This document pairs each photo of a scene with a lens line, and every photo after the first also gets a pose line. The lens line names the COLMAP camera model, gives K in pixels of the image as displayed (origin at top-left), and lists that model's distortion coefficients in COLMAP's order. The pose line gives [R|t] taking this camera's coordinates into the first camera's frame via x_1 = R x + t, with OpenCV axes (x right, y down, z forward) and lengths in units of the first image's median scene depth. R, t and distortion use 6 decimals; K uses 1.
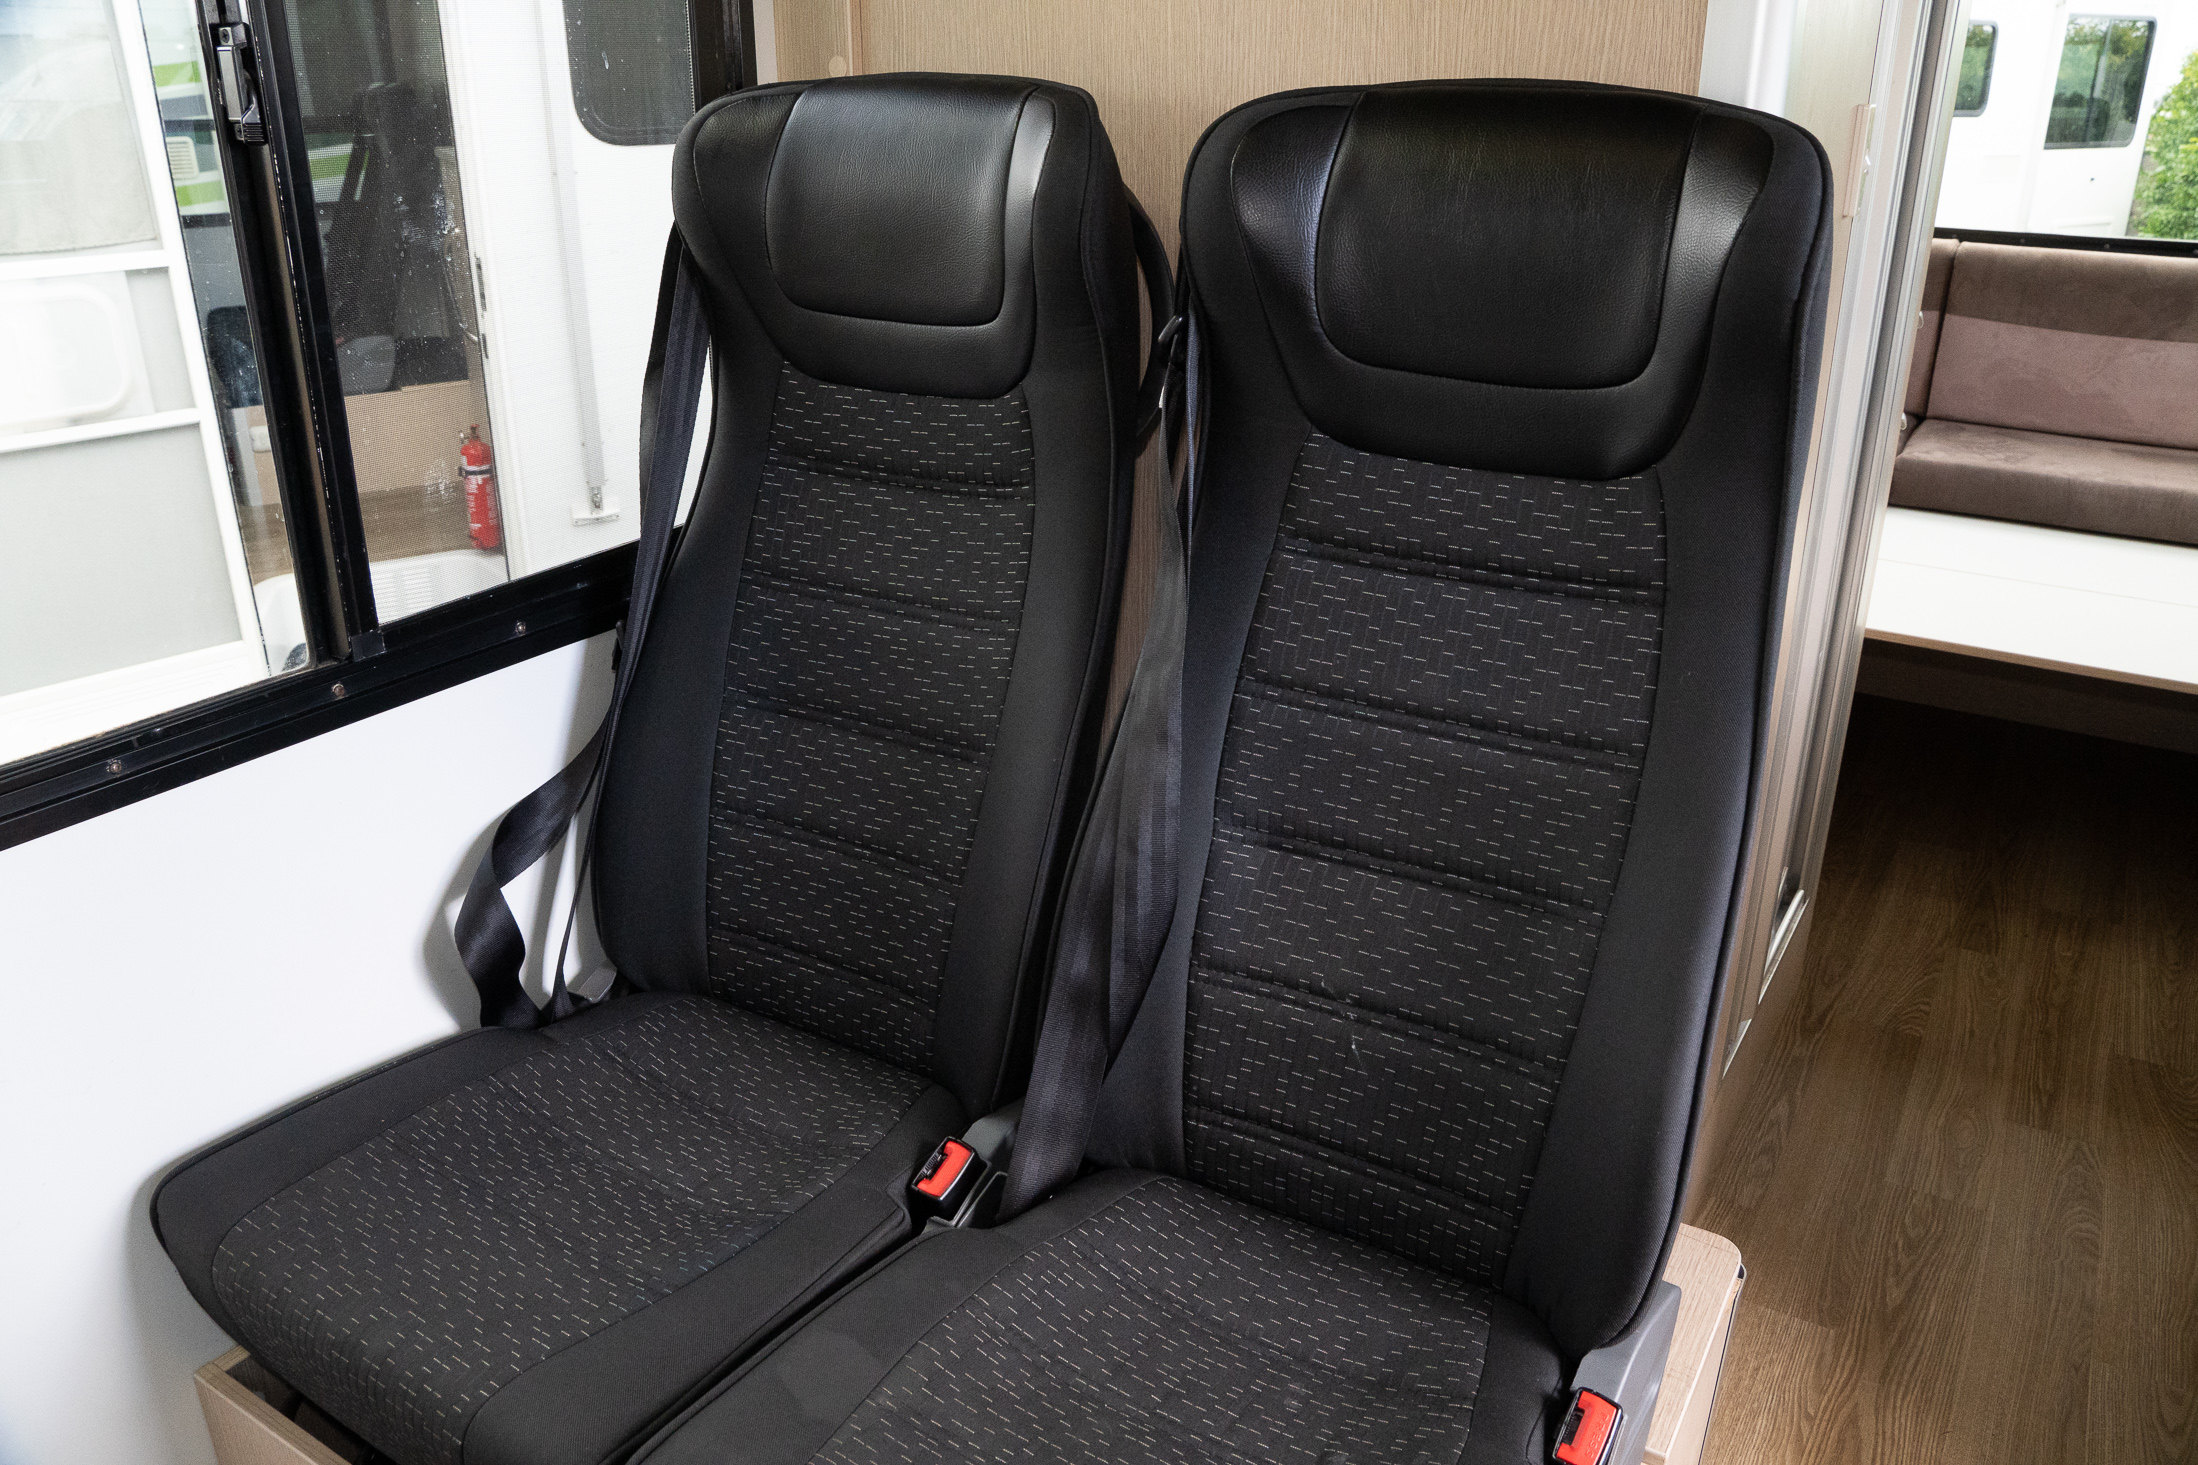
lens RADIAL K [[1644.7, 0, 1099.0], [0, 1644.7, 732.5], [0, 0, 1]] dist [-0.128845, 0.092700]
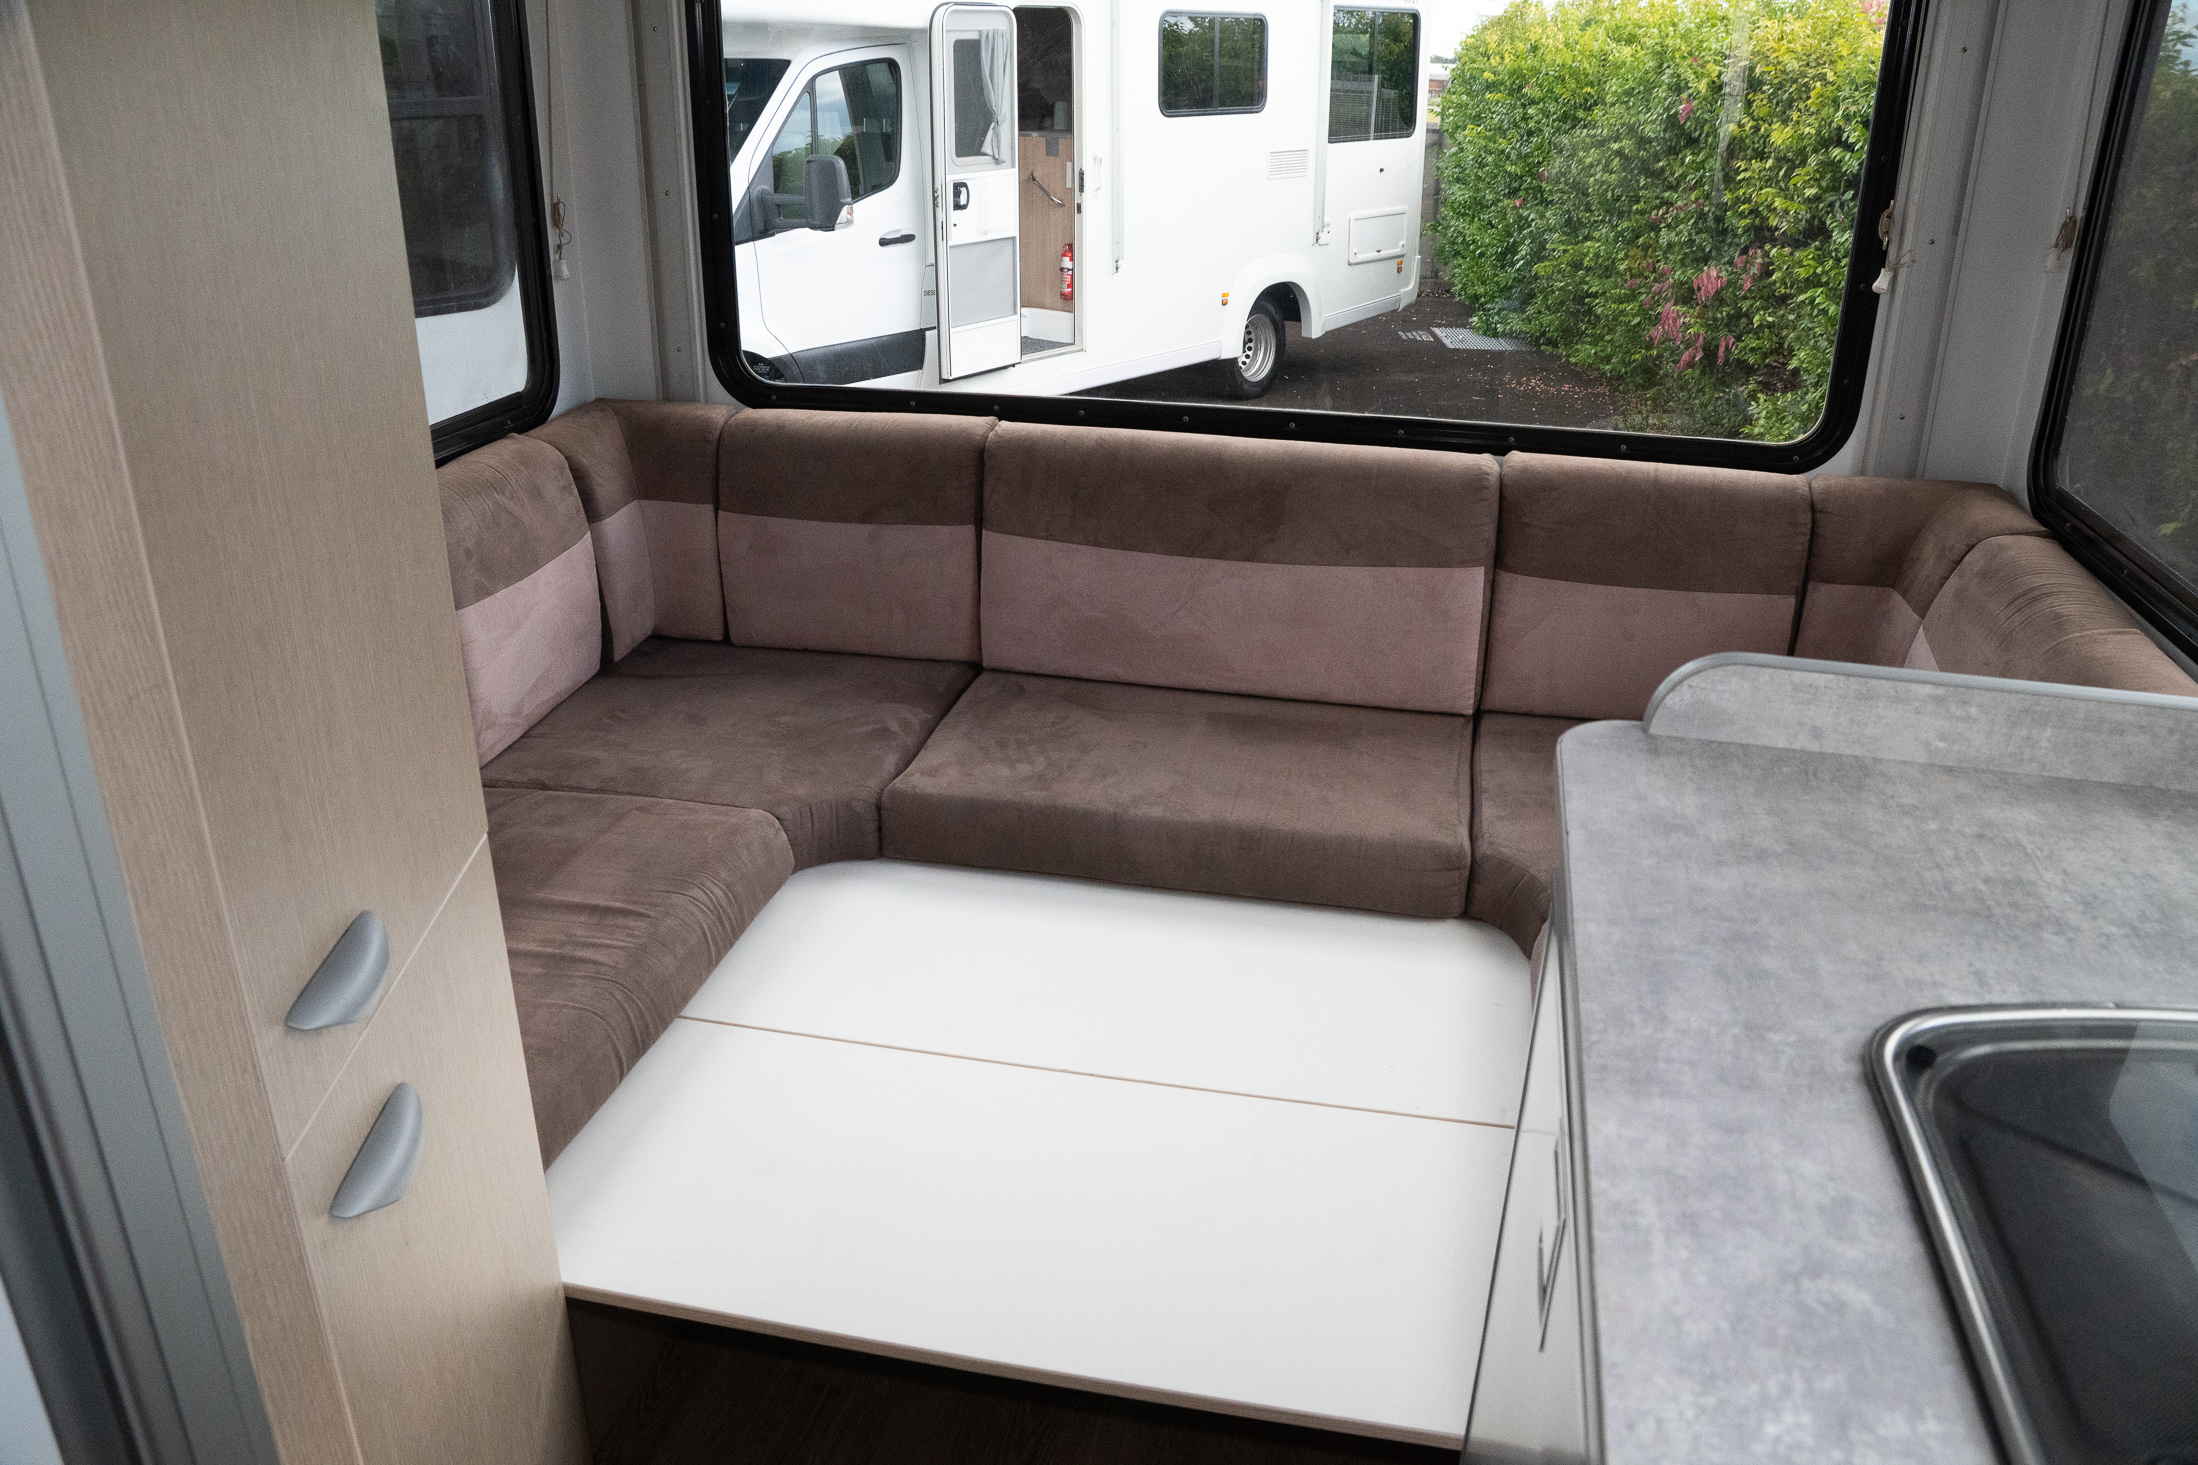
lens RADIAL K [[1644.7, 0, 1099.0], [0, 1644.7, 732.5], [0, 0, 1]] dist [-0.128845, 0.092700]
pose [[0.944351, -0.126598, 0.303602, 0.357407], [0.120578, 0.991954, 0.038574, -0.200019], [-0.306043, 0.000181, 0.952018, 0.301353]]
